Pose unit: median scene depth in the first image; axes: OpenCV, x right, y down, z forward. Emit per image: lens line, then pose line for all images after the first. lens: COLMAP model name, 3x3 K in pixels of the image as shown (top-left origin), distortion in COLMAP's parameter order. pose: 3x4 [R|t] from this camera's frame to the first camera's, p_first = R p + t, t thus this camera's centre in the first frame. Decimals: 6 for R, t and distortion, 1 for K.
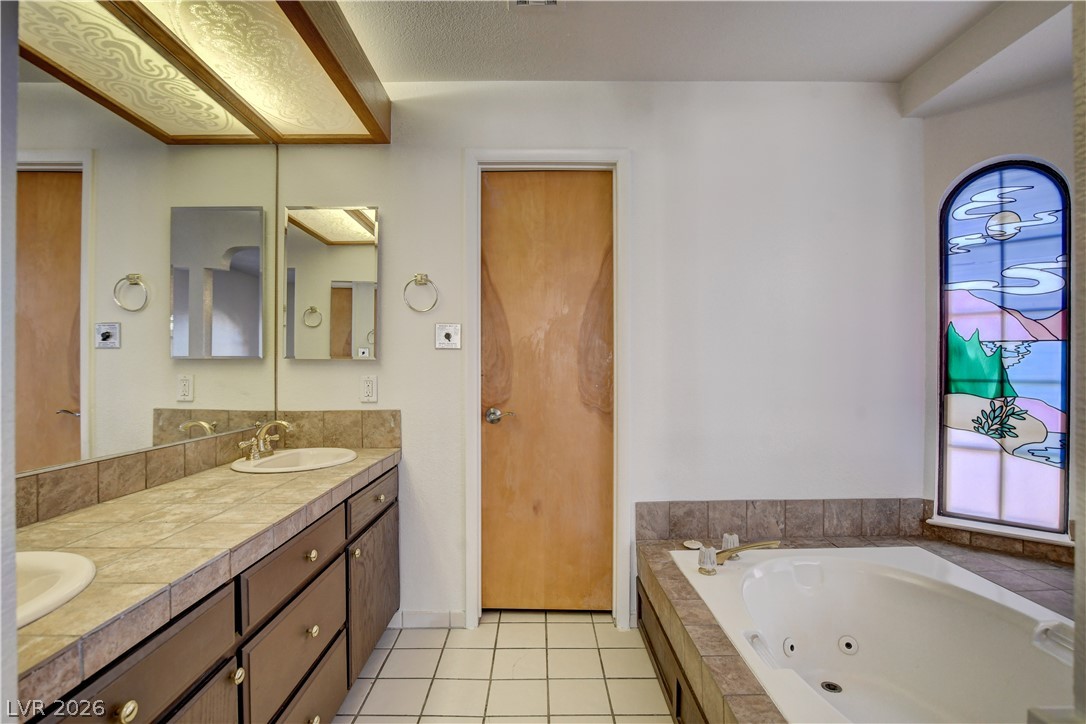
lens RADIAL K [[566.3, 0, 543.6], [0, 566.3, 358.0], [0, 0, 1]] dist [-0.012834, 0.000799]
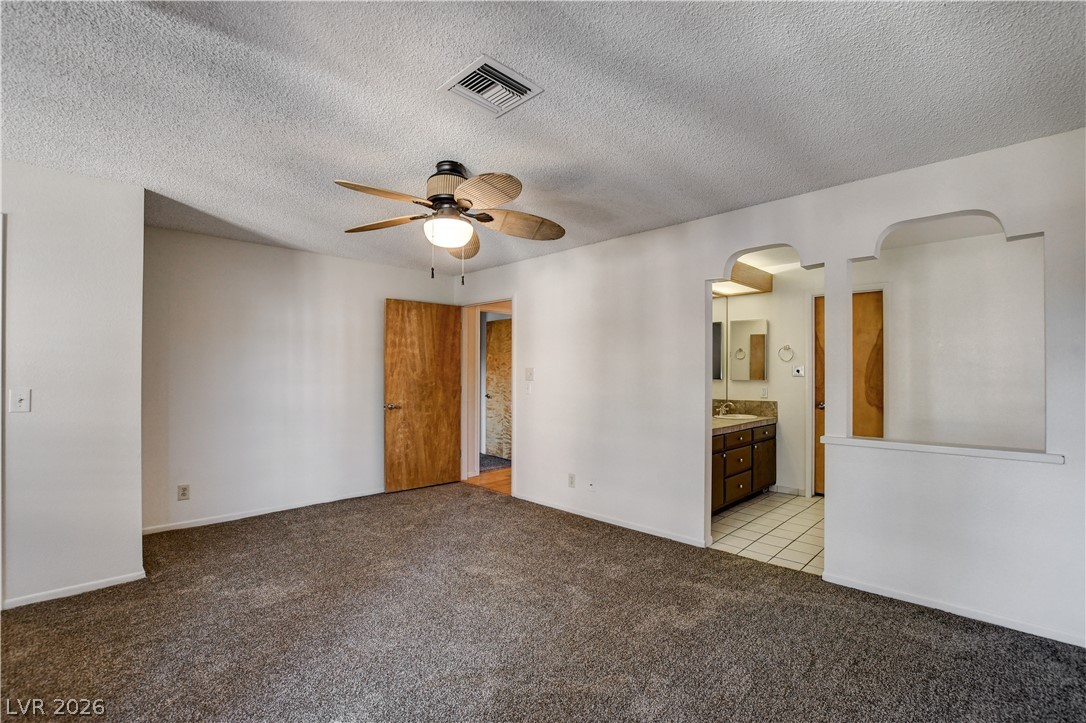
lens RADIAL K [[494.9, 0, 544.5], [0, 494.9, 368.3], [0, 0, 1]] dist [-0.036083, 0.000358]
pose [[0.721539, 0.001005, -0.692373, 0.480355], [0.000441, 0.999998, 0.001911, -0.053879], [0.692374, -0.001684, 0.721537, -1.196362]]
